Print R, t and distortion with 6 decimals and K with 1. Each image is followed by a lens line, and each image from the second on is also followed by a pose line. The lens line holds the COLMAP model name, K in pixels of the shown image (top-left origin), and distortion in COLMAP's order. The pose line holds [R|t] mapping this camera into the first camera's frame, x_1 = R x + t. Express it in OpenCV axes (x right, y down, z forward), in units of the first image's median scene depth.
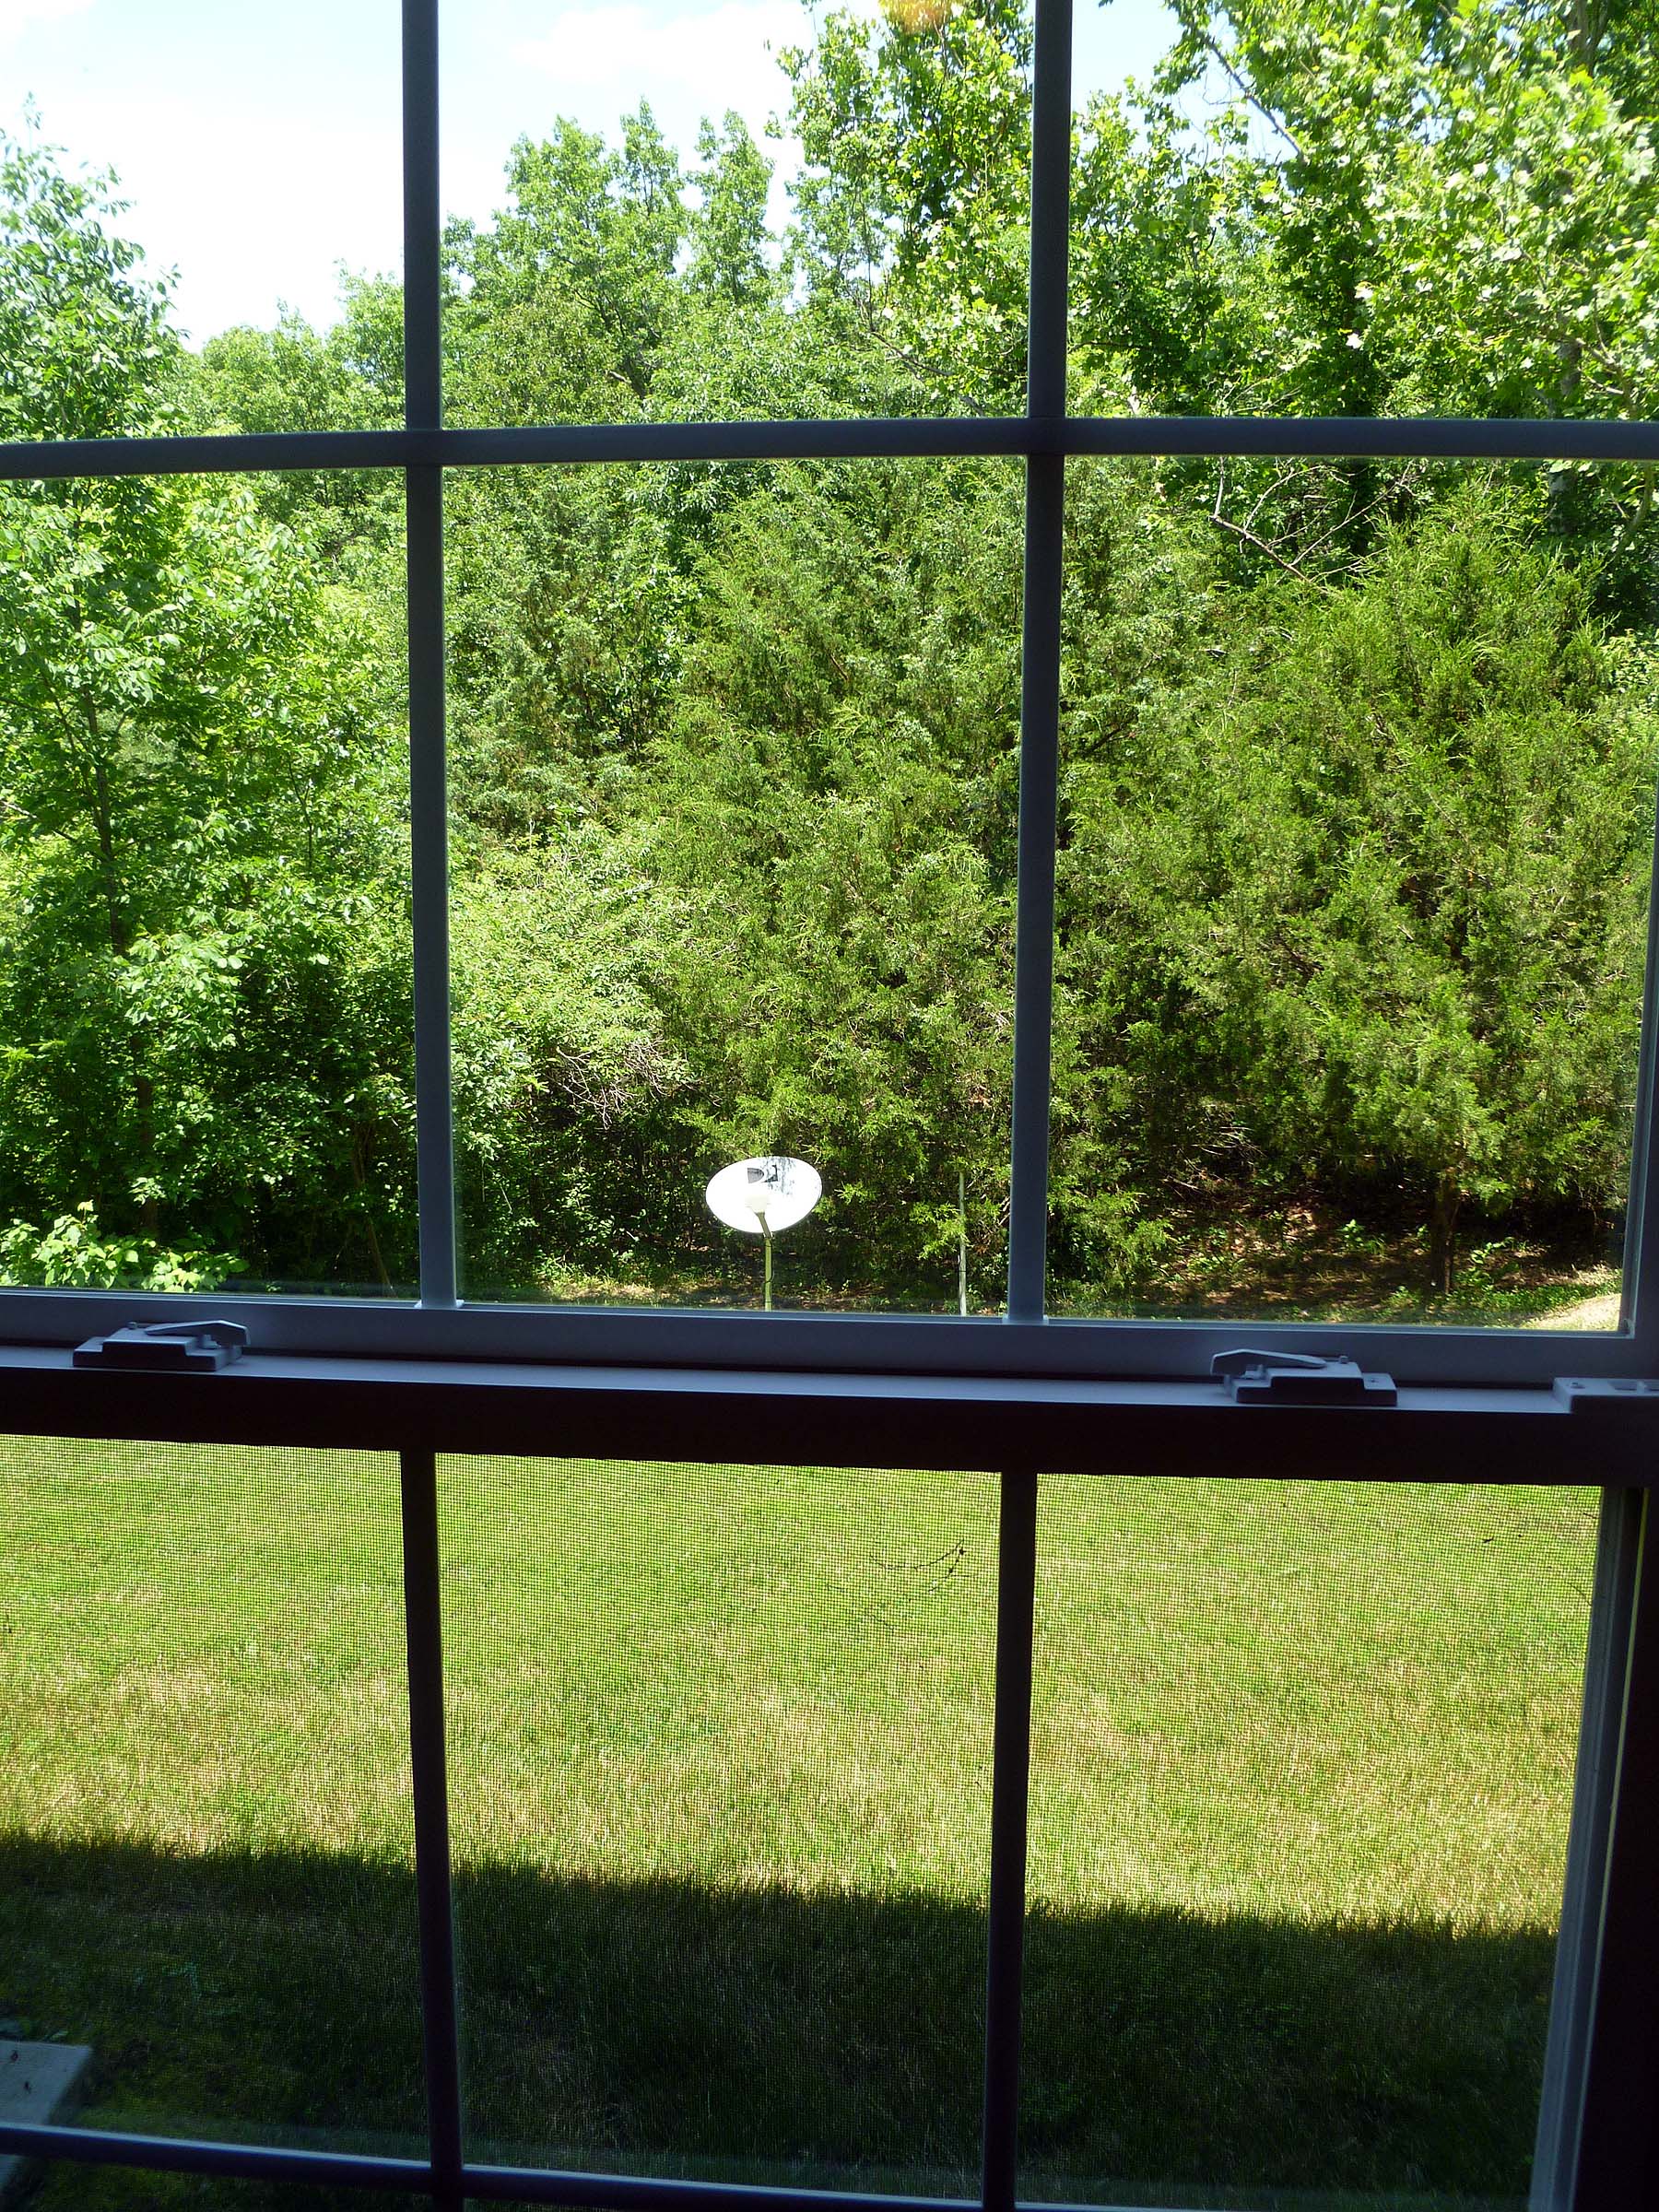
lens RADIAL K [[1843.7, 0, 826.1], [0, 1843.7, 1099.7], [0, 0, 1]] dist [-0.090188, 0.024543]
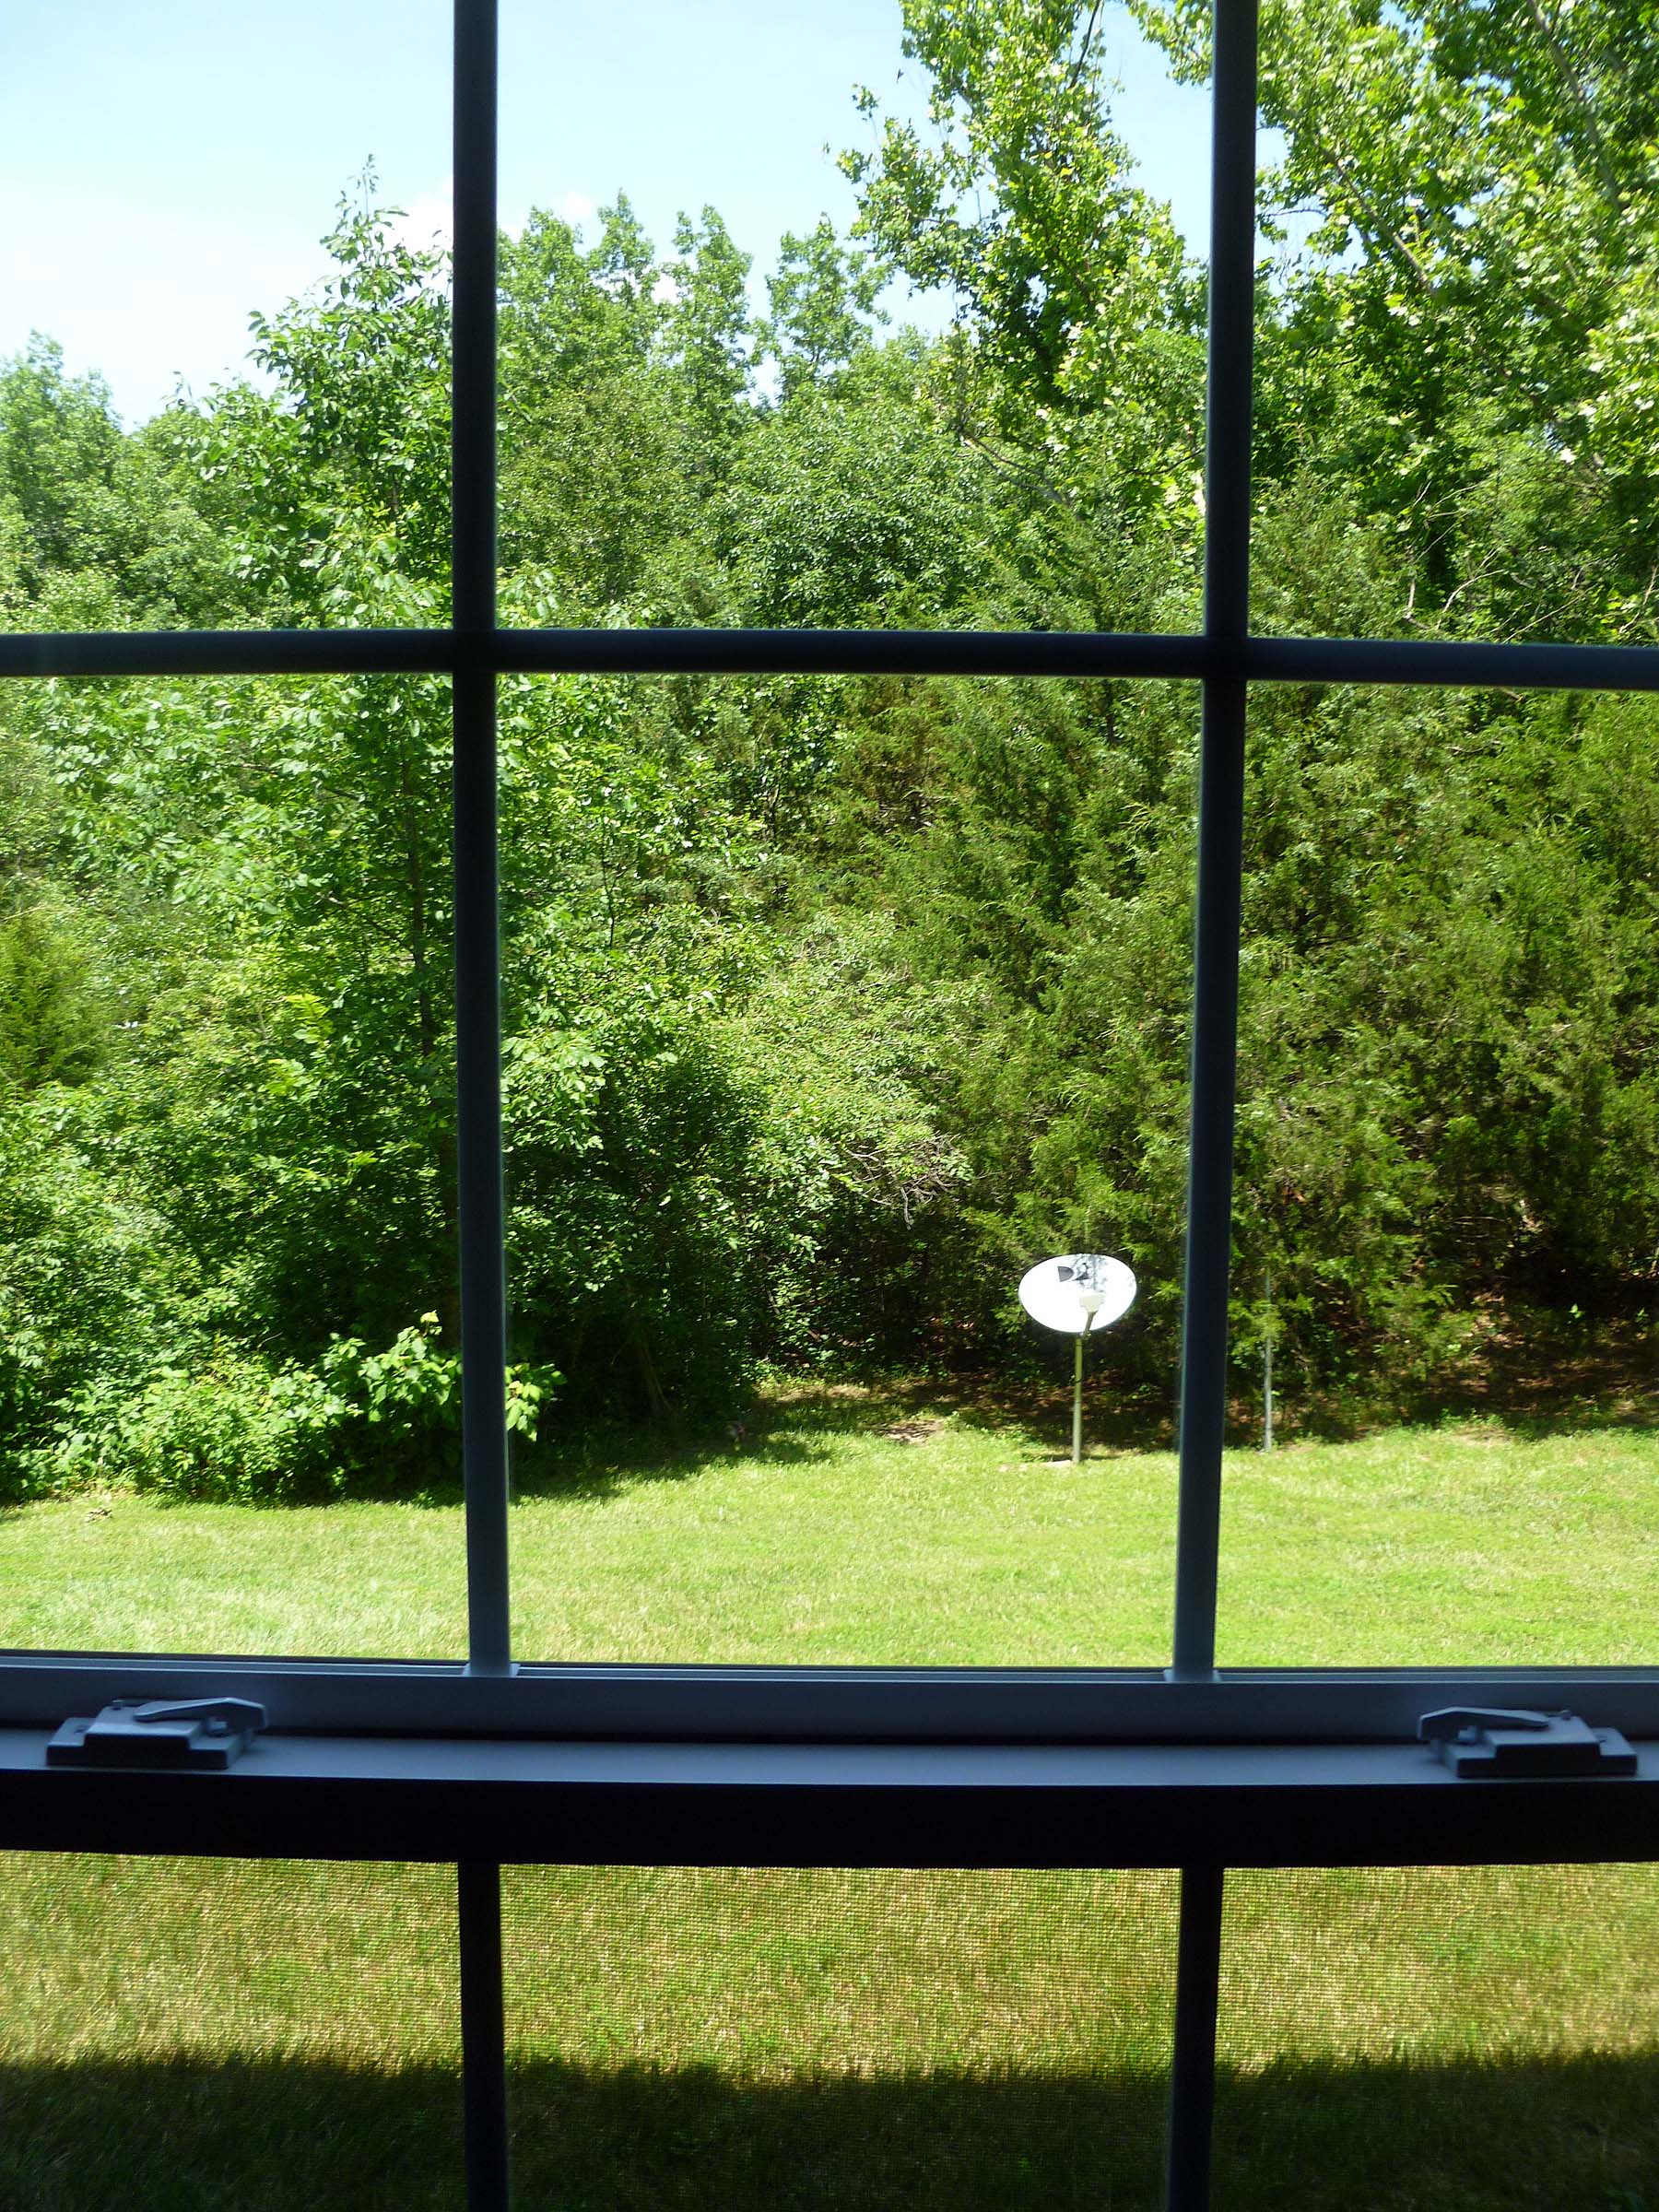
lens RADIAL K [[1843.7, 0, 821.4], [0, 1843.7, 1083.7], [0, 0, 1]] dist [-0.090188, 0.024543]
pose [[0.997076, -0.004200, 0.076301, -0.229715], [0.008145, 0.998641, -0.051467, -0.010431], [-0.075981, 0.051938, 0.995756, 0.023029]]
